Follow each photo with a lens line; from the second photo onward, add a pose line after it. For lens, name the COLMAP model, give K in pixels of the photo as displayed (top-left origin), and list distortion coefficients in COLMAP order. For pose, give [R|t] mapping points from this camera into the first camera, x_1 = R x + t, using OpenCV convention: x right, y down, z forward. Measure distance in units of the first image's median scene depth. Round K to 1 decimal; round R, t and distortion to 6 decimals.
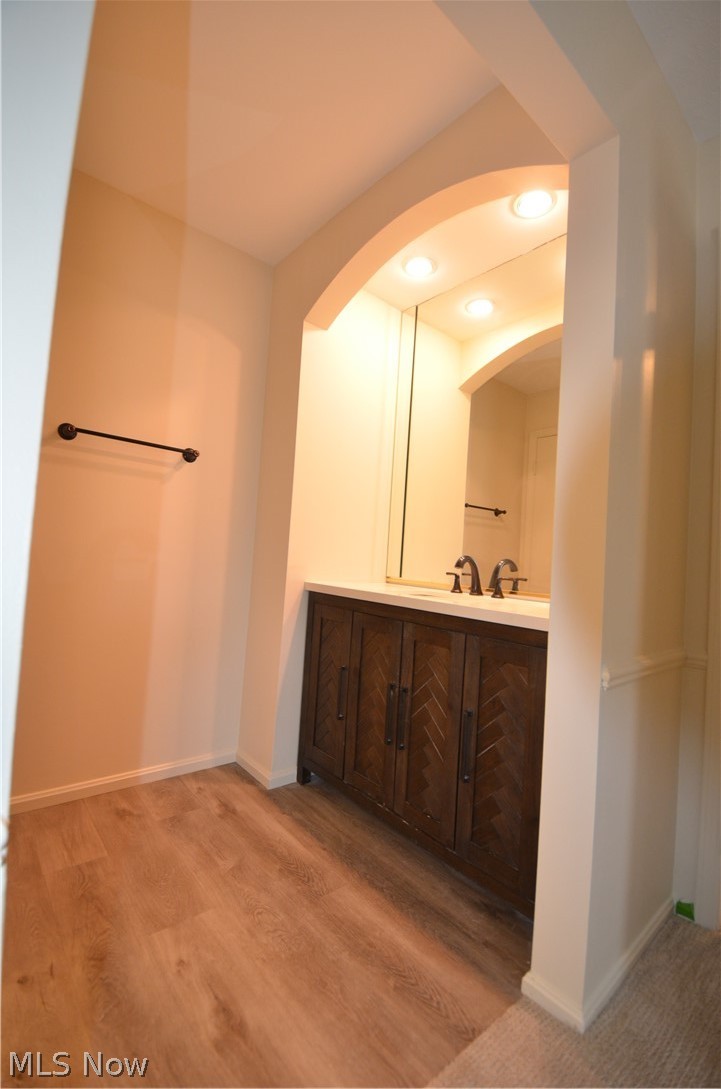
lens RADIAL K [[490.8, 0, 358.3], [0, 490.8, 540.7], [0, 0, 1]] dist [-0.005032, -0.010565]
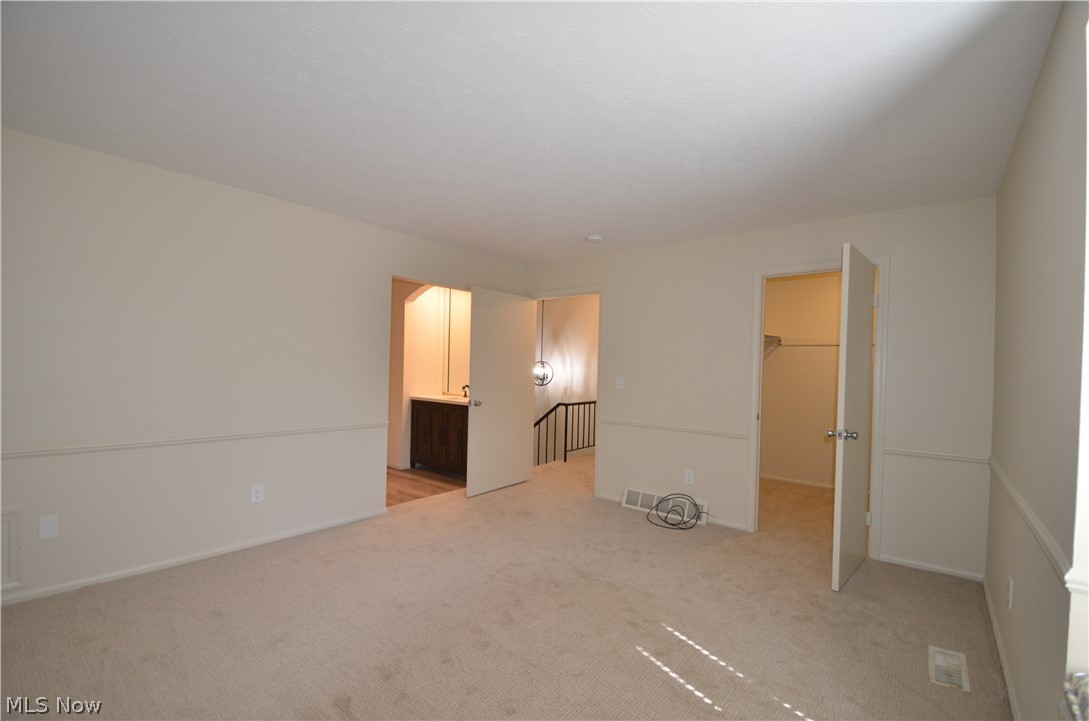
lens RADIAL K [[490.8, 0, 547.8], [0, 490.8, 360.8], [0, 0, 1]] dist [-0.005032, -0.010565]
pose [[0.982986, -0.045255, 0.178020, 0.182554], [0.040896, 0.998769, 0.028081, -0.172148], [-0.179072, -0.020323, 0.983626, -1.984722]]
